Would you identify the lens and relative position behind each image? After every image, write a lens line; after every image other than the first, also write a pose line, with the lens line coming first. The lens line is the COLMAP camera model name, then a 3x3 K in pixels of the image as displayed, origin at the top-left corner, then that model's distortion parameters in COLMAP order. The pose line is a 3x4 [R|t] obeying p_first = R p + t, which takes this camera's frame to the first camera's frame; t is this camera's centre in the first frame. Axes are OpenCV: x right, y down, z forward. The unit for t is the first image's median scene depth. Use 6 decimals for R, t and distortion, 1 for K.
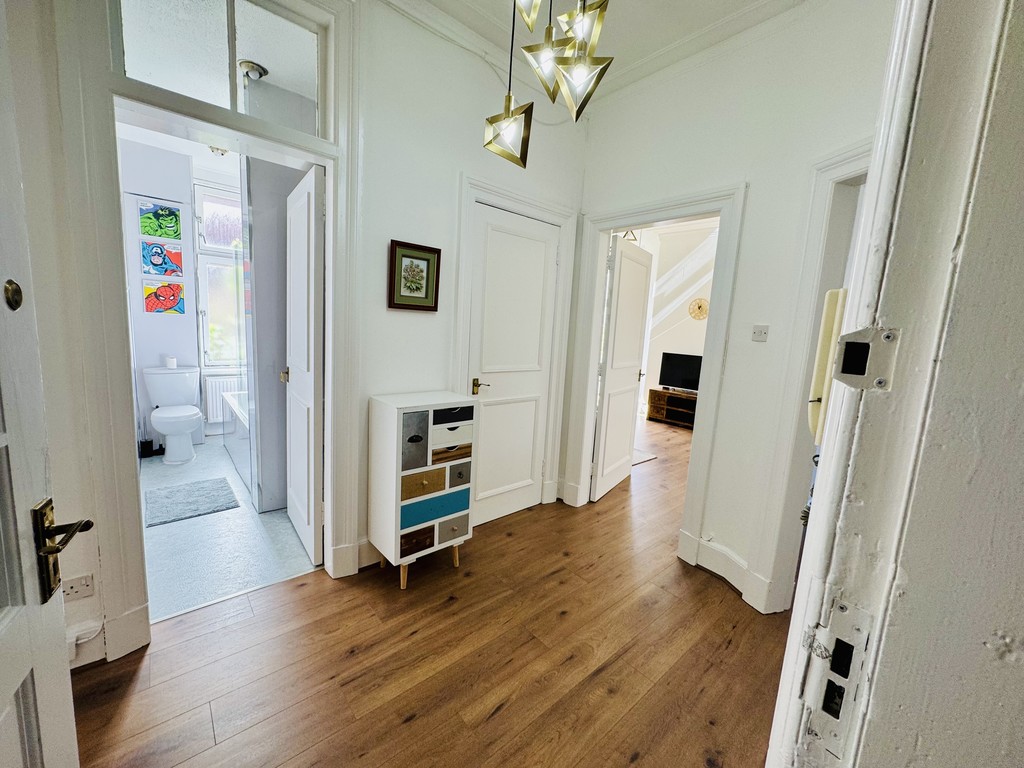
lens RADIAL K [[405.7, 0, 508.3], [0, 405.7, 382.7], [0, 0, 1]] dist [-0.002184, 0.000956]
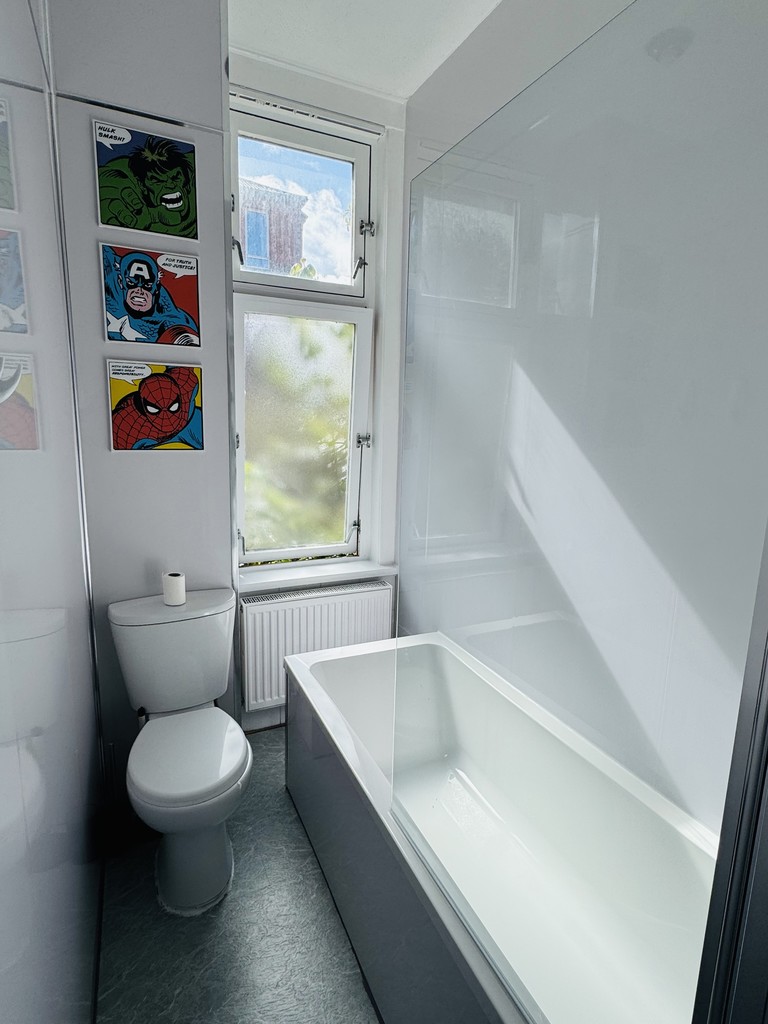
lens RADIAL K [[531.2, 0, 386.0], [0, 531.2, 510.4], [0, 0, 1]] dist [0.001863, 0.000136]
pose [[0.959251, 0.009342, -0.282401, -0.527513], [-0.005782, 0.999893, 0.013435, -0.127724], [0.282496, -0.011255, 0.959202, 0.612578]]
